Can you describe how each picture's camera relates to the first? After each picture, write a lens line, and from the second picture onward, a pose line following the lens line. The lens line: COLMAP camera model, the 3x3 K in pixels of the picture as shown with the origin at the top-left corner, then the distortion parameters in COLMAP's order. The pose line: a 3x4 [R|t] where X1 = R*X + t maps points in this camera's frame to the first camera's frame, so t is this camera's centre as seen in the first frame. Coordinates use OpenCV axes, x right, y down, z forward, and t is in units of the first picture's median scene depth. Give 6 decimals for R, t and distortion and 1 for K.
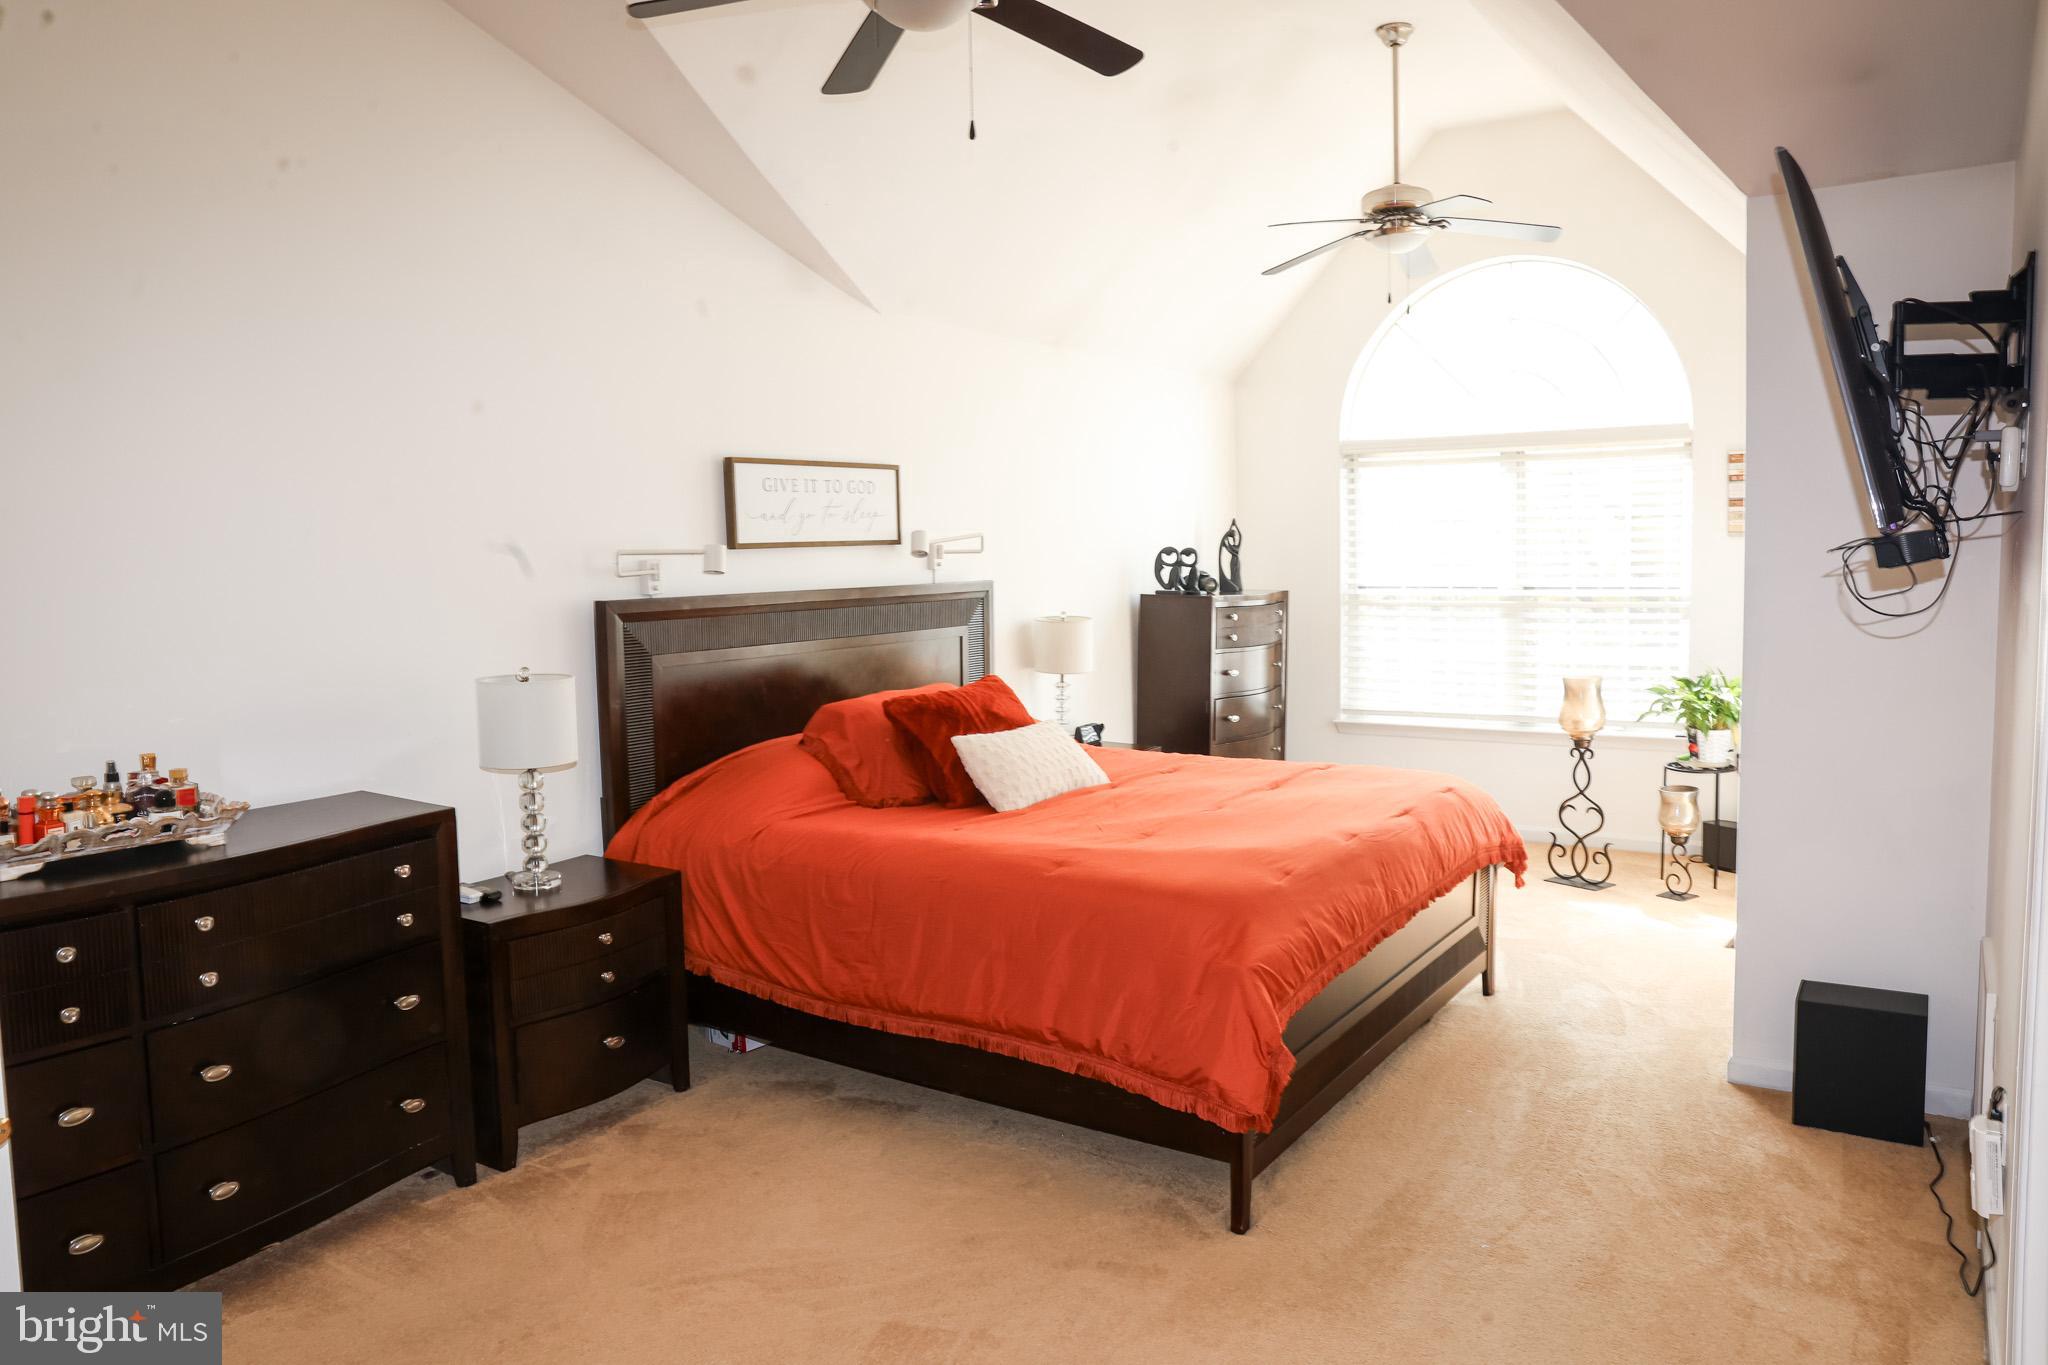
lens RADIAL K [[1410.5, 0, 1024.0], [0, 1410.5, 682.5], [0, 0, 1]] dist [-0.135560, 0.109932]
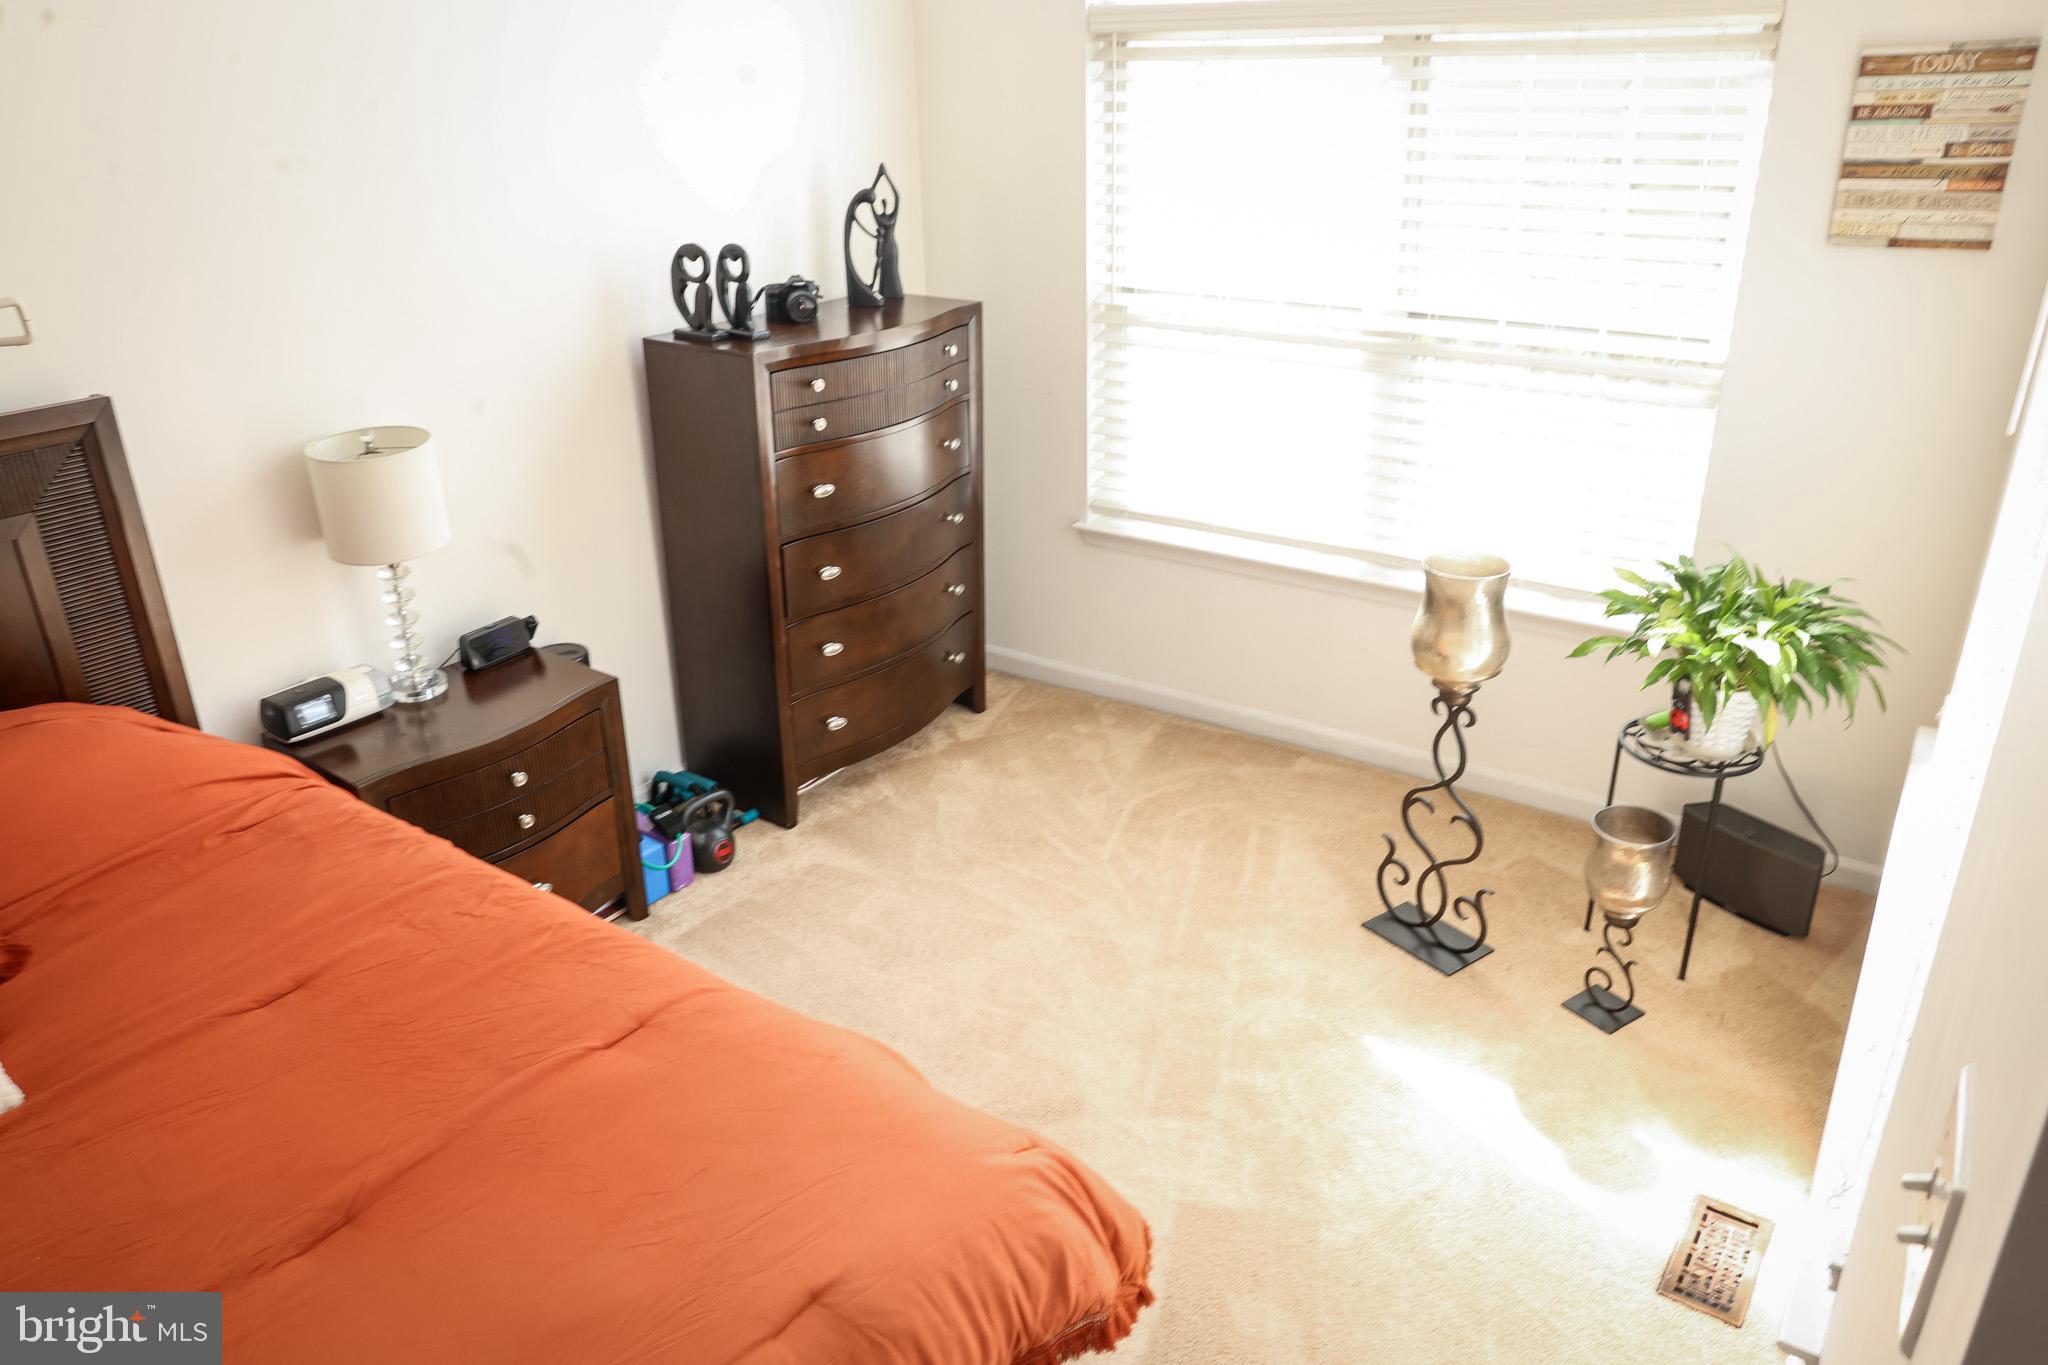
lens RADIAL K [[1410.5, 0, 1024.0], [0, 1410.5, 682.5], [0, 0, 1]] dist [-0.135560, 0.109932]
pose [[0.999857, 0.007829, -0.015017, 0.236323], [-0.002741, 0.949841, 0.312720, -0.104318], [0.016712, -0.312634, 0.949727, 0.484809]]
